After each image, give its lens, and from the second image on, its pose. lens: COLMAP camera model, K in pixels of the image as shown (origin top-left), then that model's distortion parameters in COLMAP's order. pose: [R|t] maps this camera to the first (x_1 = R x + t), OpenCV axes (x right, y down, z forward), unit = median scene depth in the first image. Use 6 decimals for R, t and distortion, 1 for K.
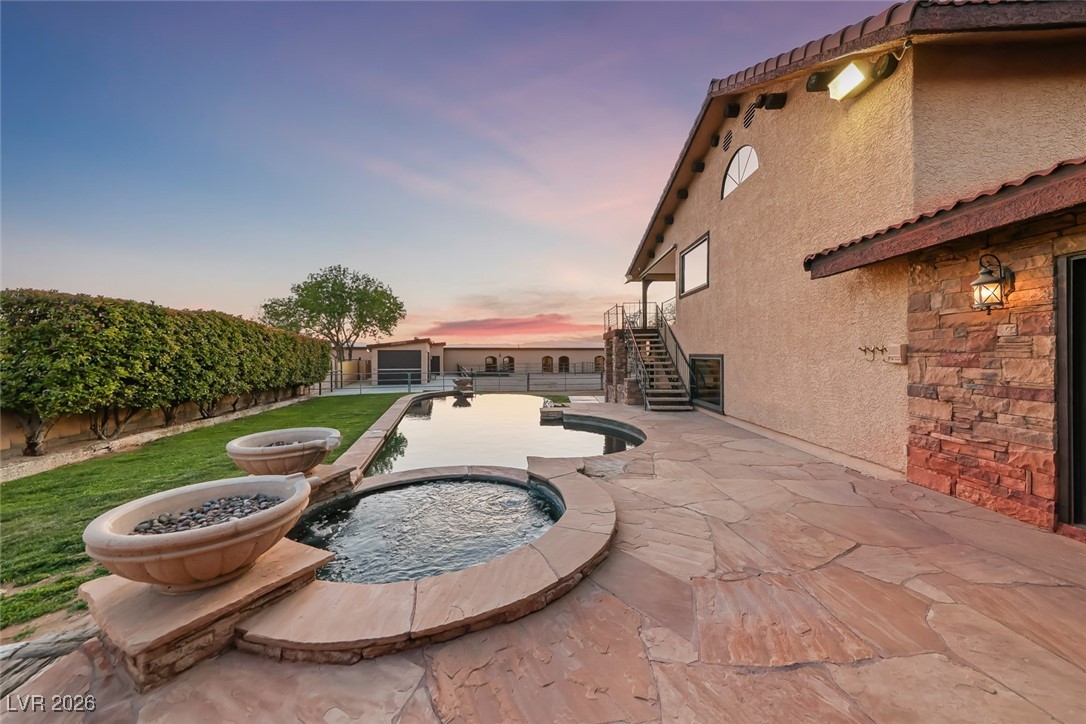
lens RADIAL K [[371.4, 0, 540.9], [0, 371.4, 357.1], [0, 0, 1]] dist [0.009486, -0.000134]
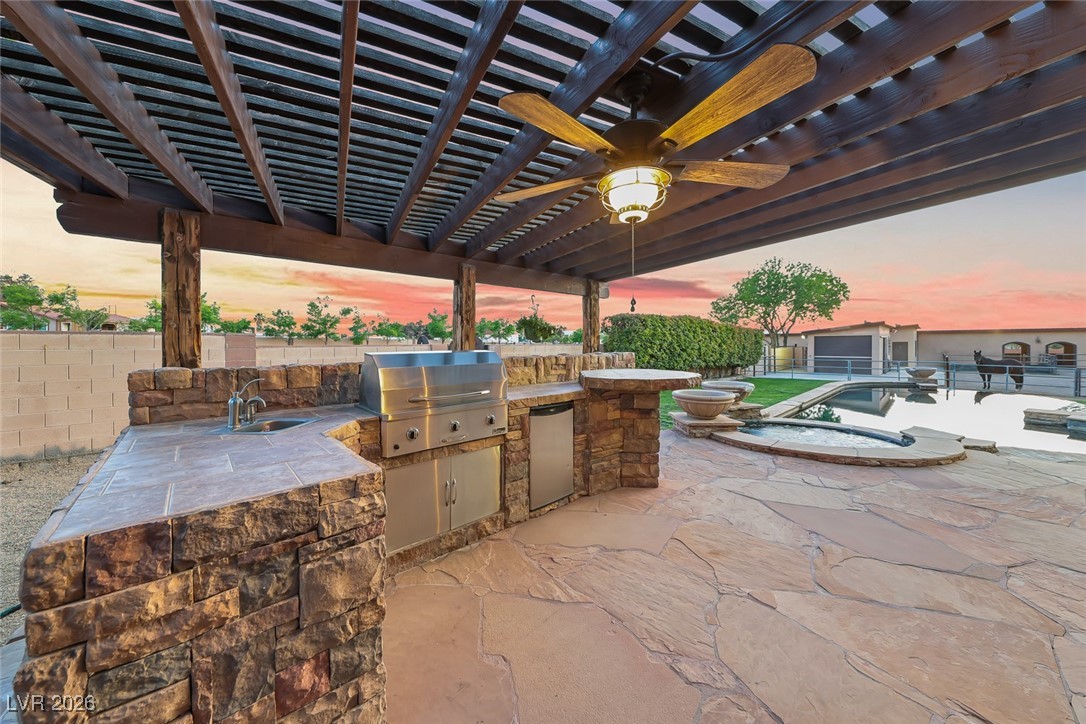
lens RADIAL K [[378.8, 0, 530.3], [0, 378.8, 350.8], [0, 0, 1]] dist [0.000037, -0.000165]
pose [[0.471968, 0.015075, -0.881487, 0.130367], [0.001026, 0.999844, 0.017649, 0.001072], [0.881615, -0.009234, 0.471878, -0.190117]]
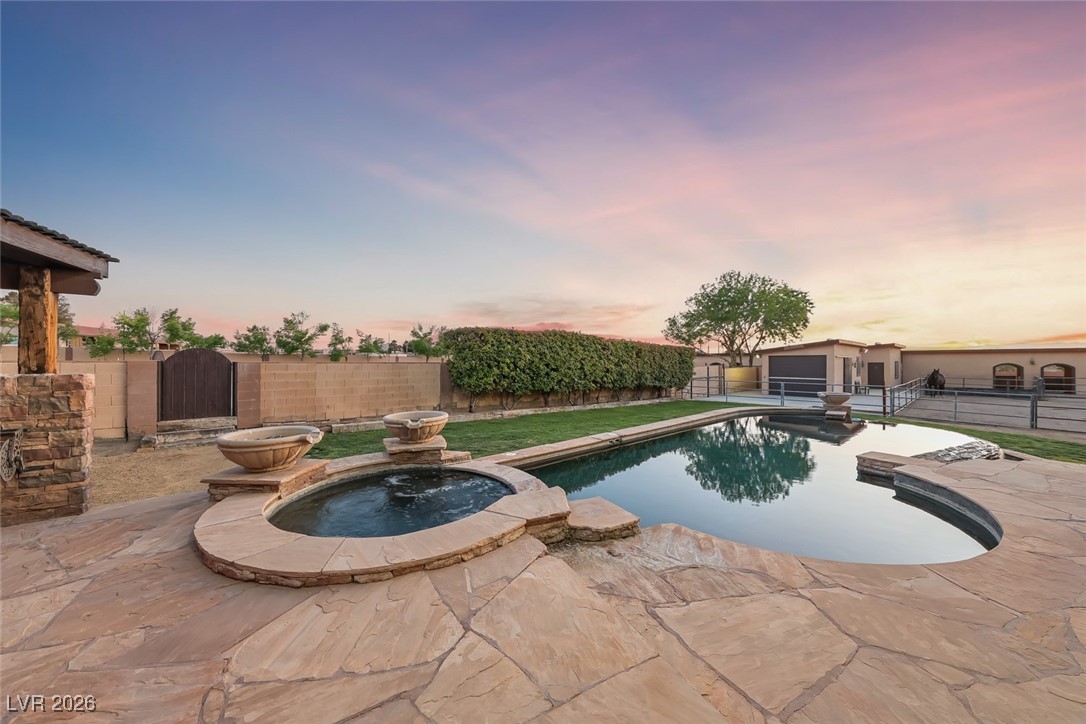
lens RADIAL K [[371.4, 0, 540.9], [0, 371.4, 357.1], [0, 0, 1]] dist [0.009486, -0.000134]
pose [[0.438483, -0.009012, -0.898694, 0.193803], [-0.006195, 0.999896, -0.013049, -0.000312], [0.898718, 0.011290, 0.438381, 0.175826]]
